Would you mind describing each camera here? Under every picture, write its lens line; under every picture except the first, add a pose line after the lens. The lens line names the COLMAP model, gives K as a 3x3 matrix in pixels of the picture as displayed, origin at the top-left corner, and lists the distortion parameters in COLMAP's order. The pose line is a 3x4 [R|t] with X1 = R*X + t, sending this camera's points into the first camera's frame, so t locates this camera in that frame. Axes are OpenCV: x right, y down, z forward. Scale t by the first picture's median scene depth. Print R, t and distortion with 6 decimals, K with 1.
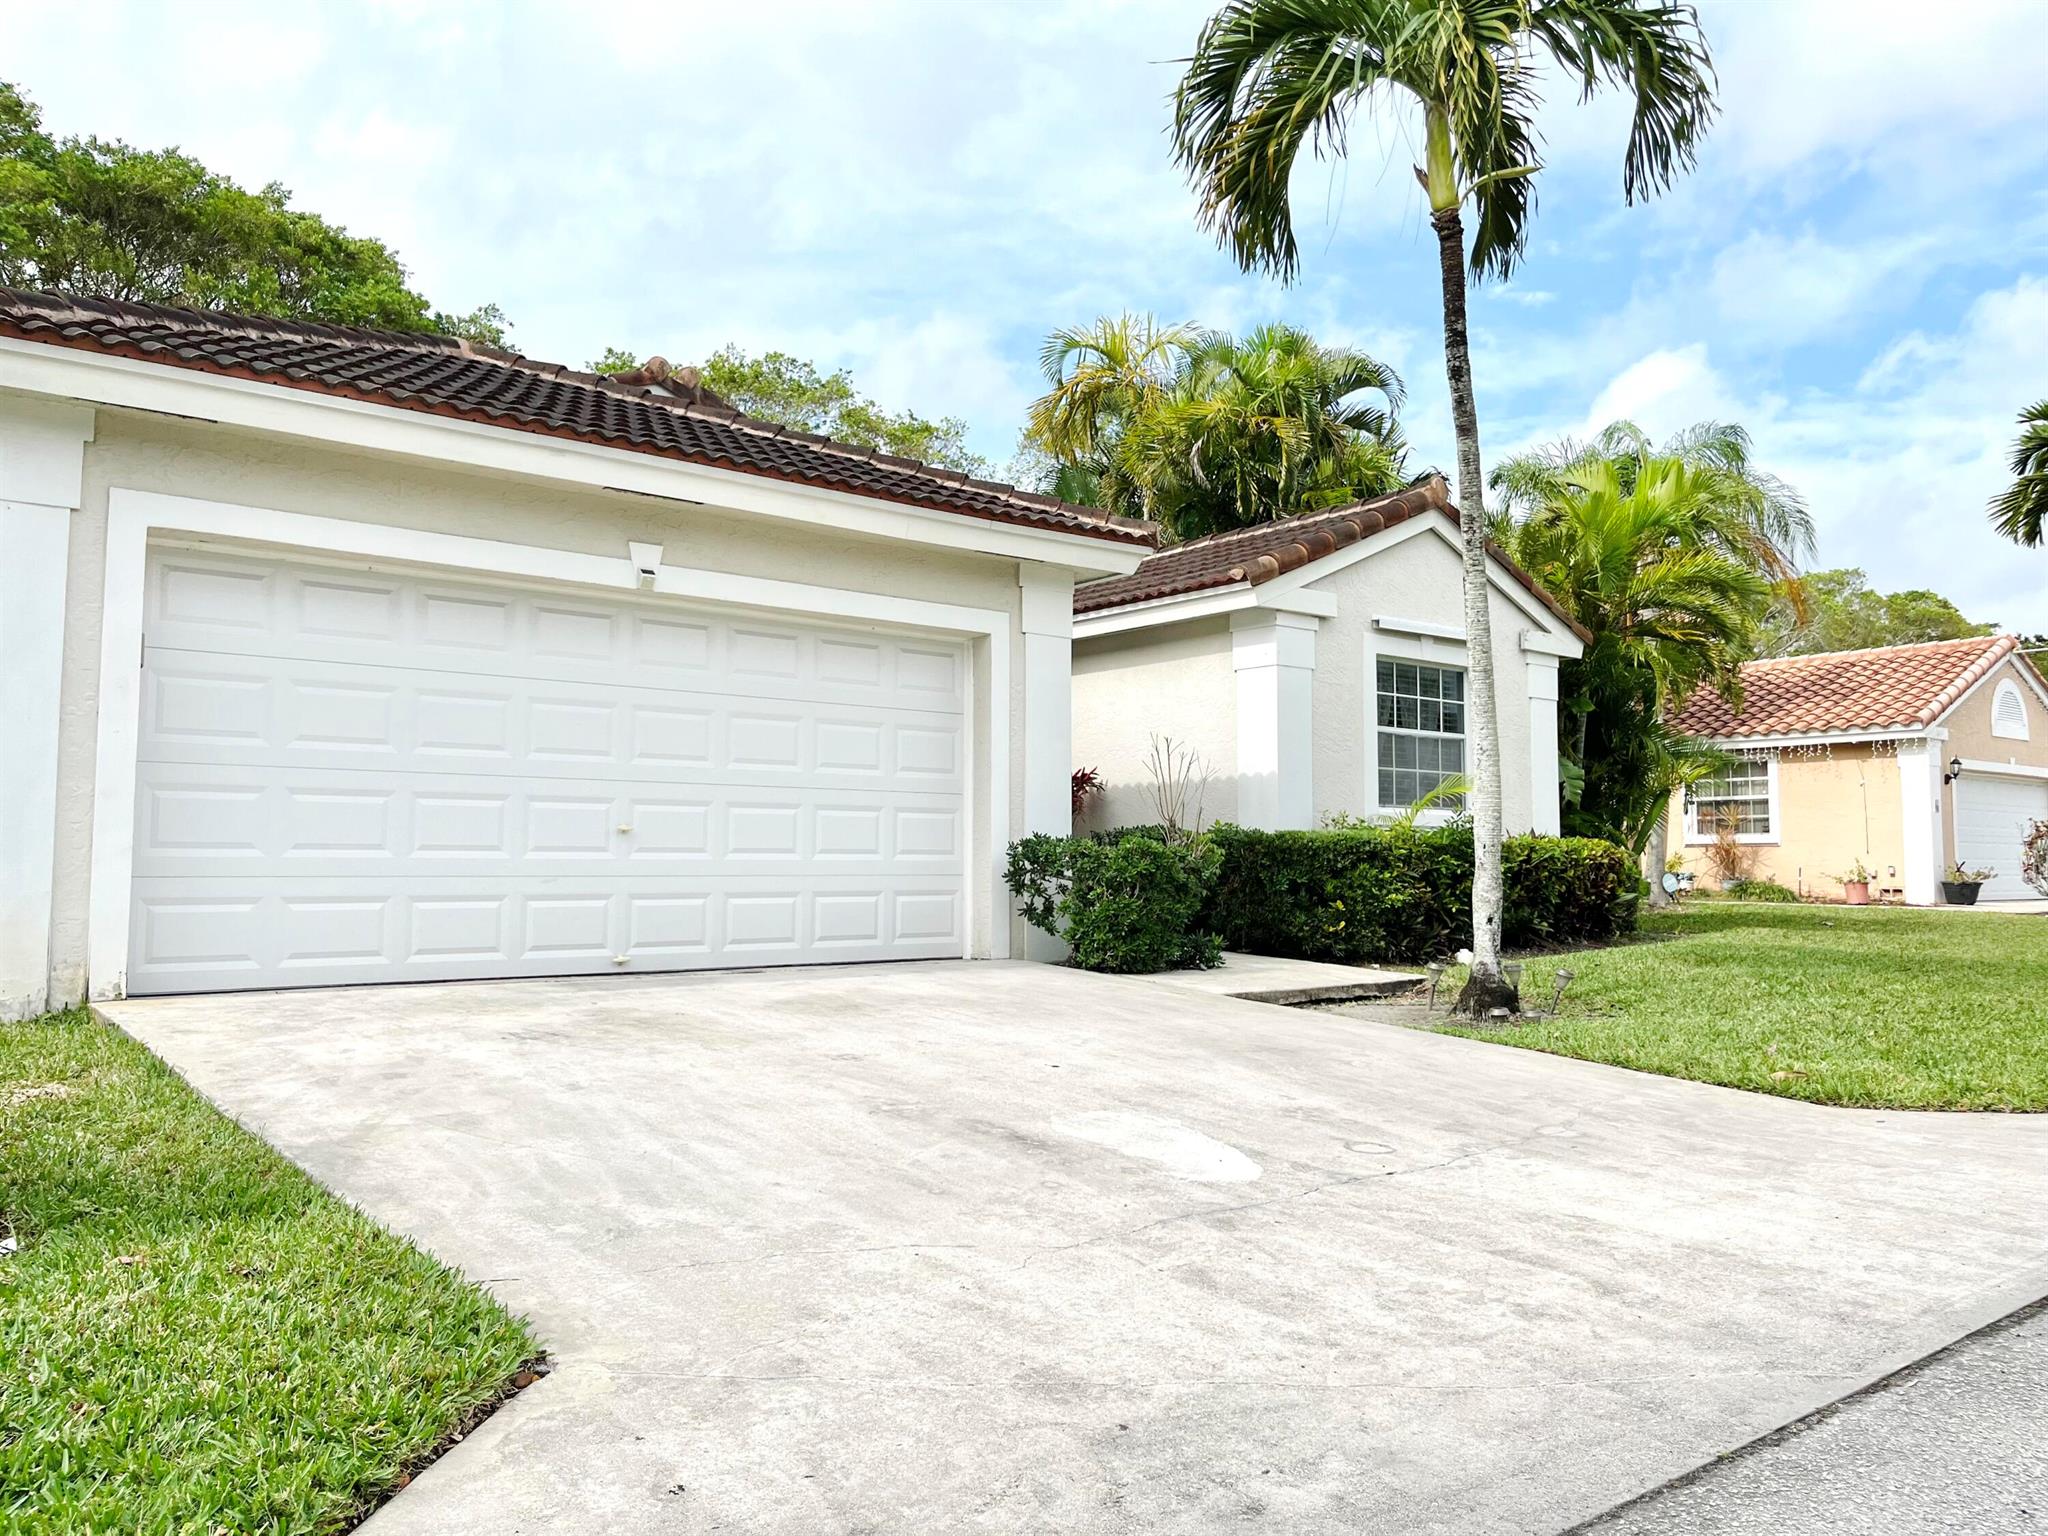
lens RADIAL K [[1549.4, 0, 1026.9], [0, 1549.4, 769.8], [0, 0, 1]] dist [0.066393, -0.100363]
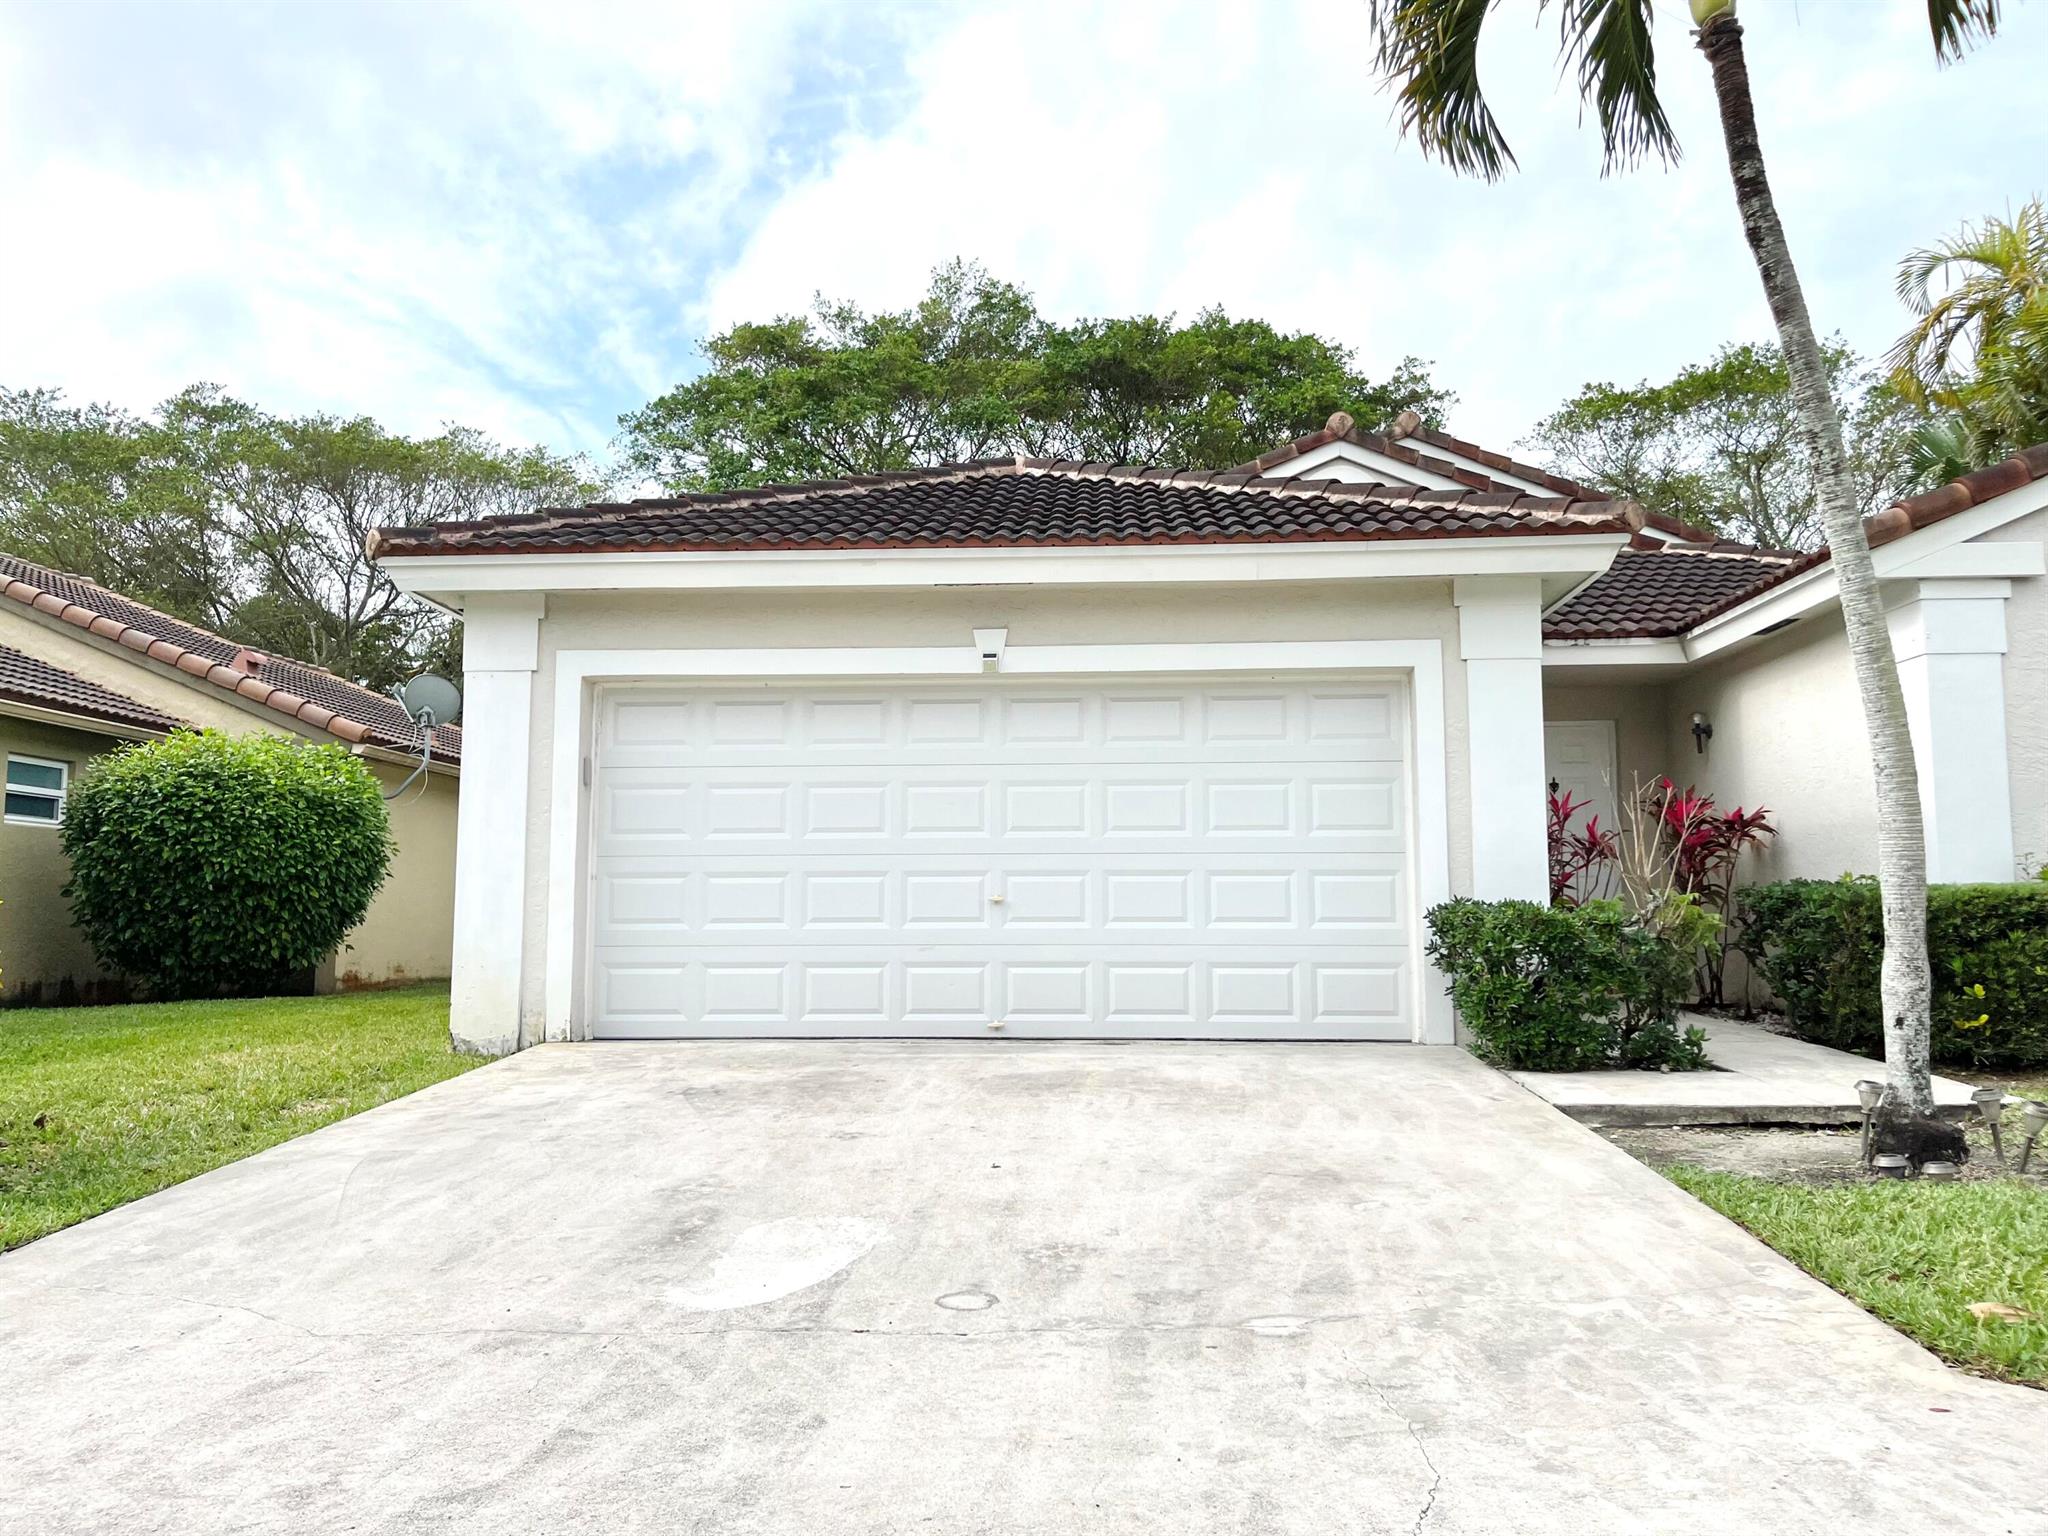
lens RADIAL K [[1549.4, 0, 1026.9], [0, 1549.4, 769.8], [0, 0, 1]] dist [0.066393, -0.100363]
pose [[0.730507, -0.070676, -0.679238, 0.469904], [0.047540, 0.997480, -0.052661, 0.006286], [0.681248, 0.006178, 0.732026, 0.245976]]
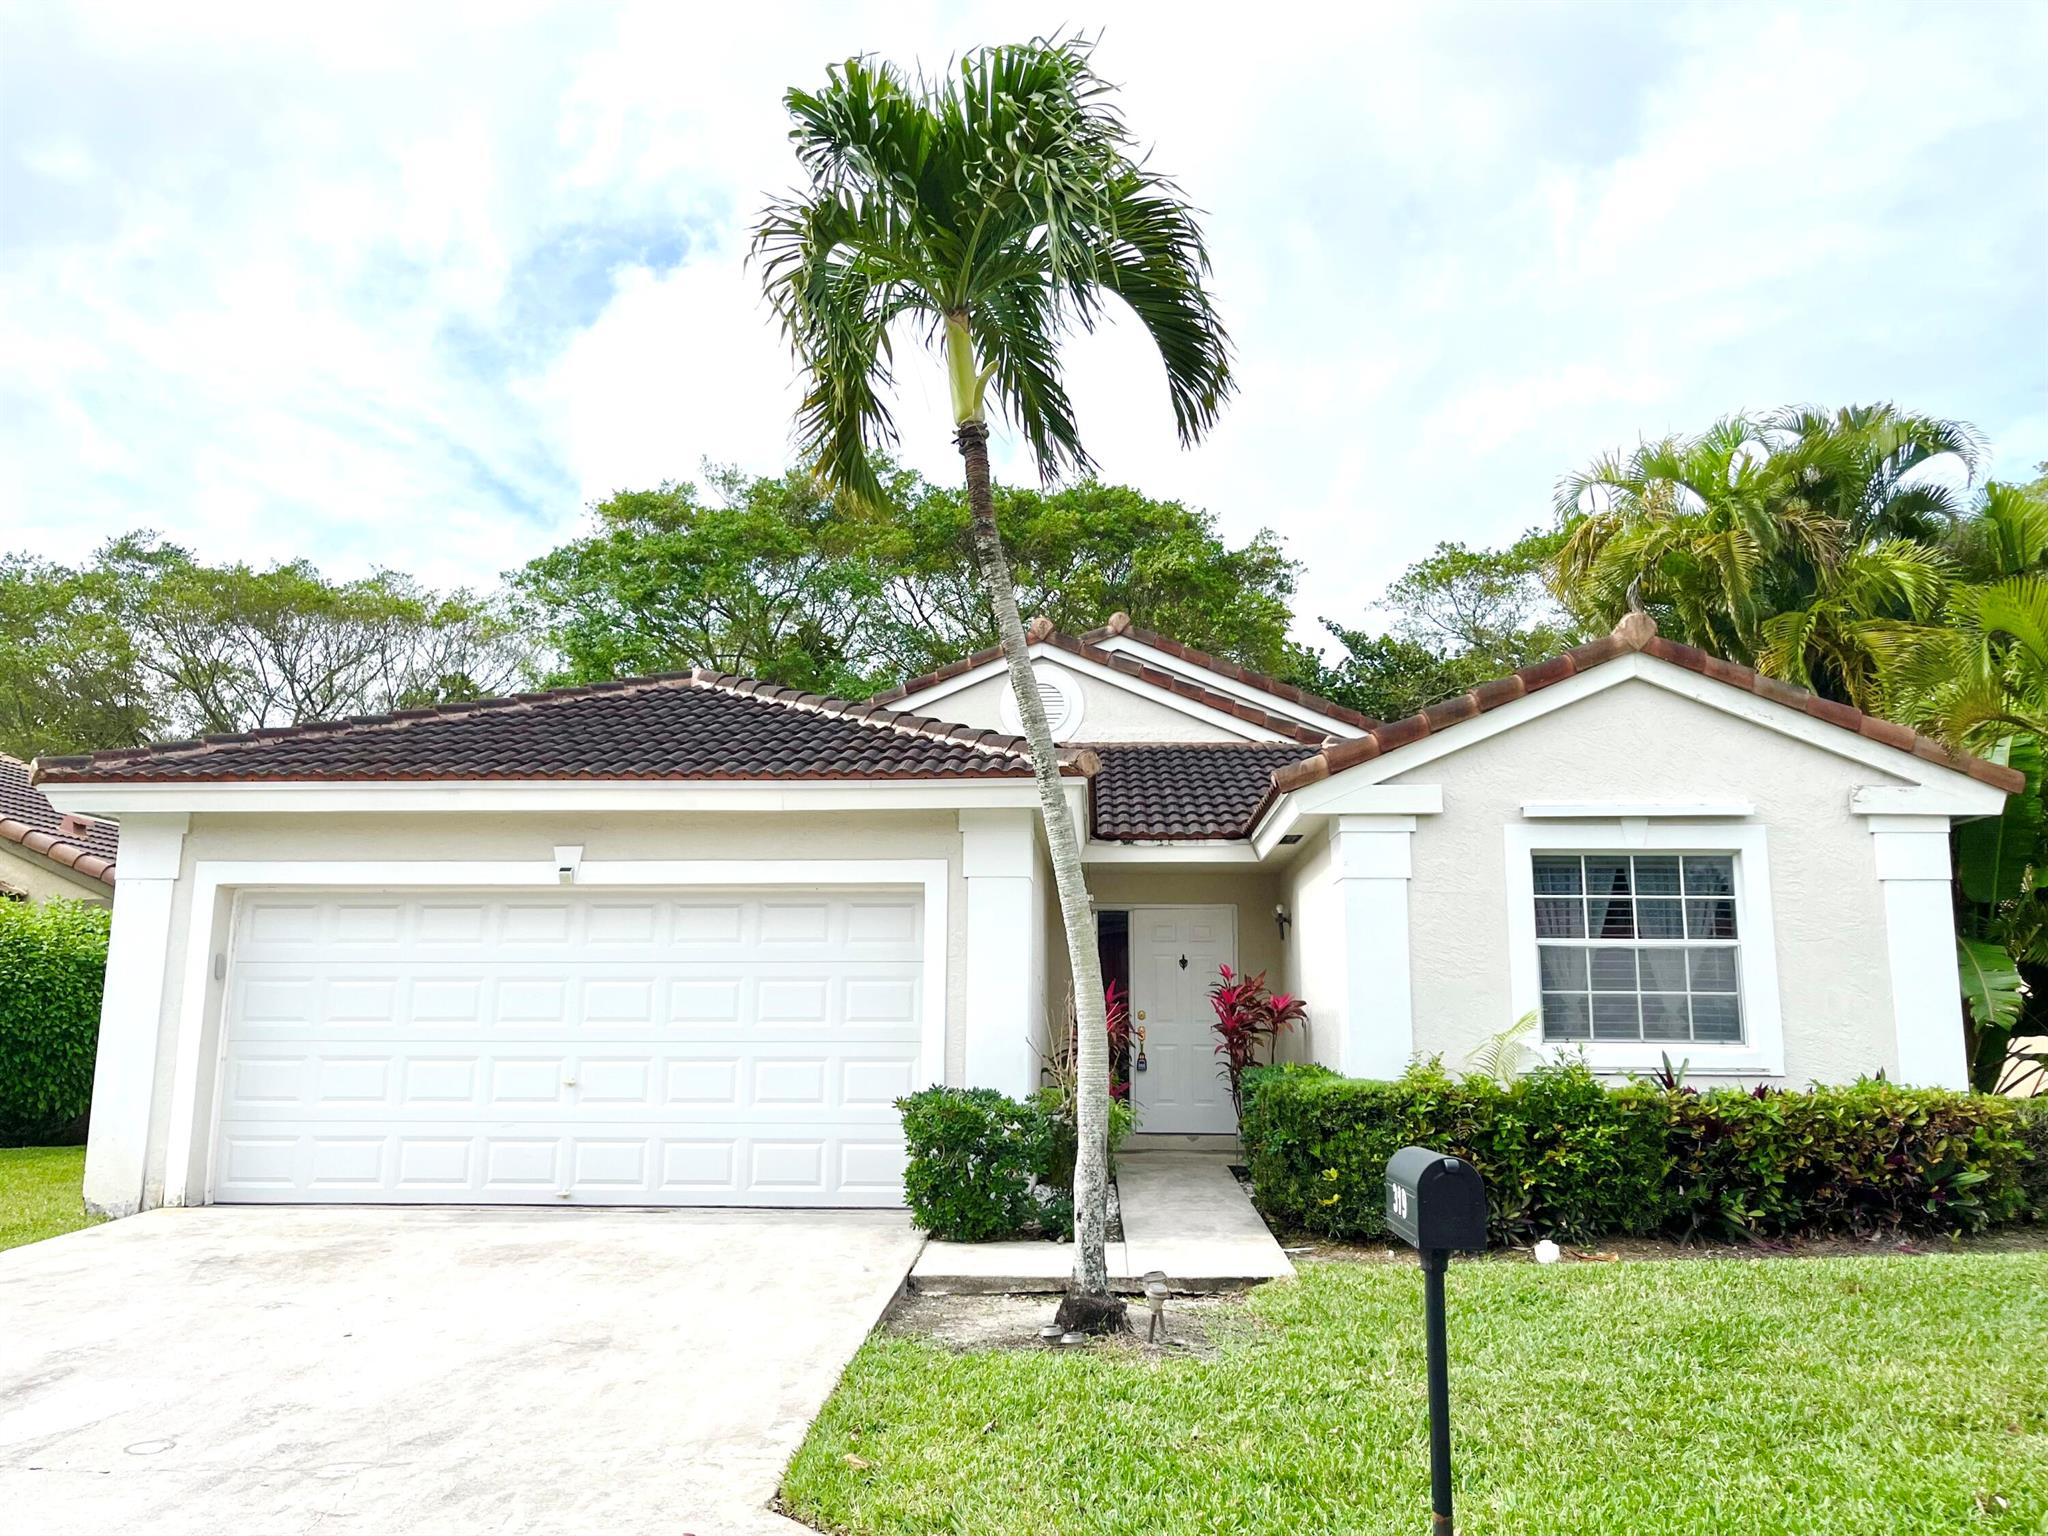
lens RADIAL K [[1549.9, 0, 1043.4], [0, 1549.9, 766.3], [0, 0, 1]] dist [0.055197, -0.071815]
pose [[0.735392, -0.114566, -0.667887, 0.838717], [0.040283, 0.991253, -0.125680, -0.037656], [0.676443, 0.065520, 0.733575, 0.344156]]
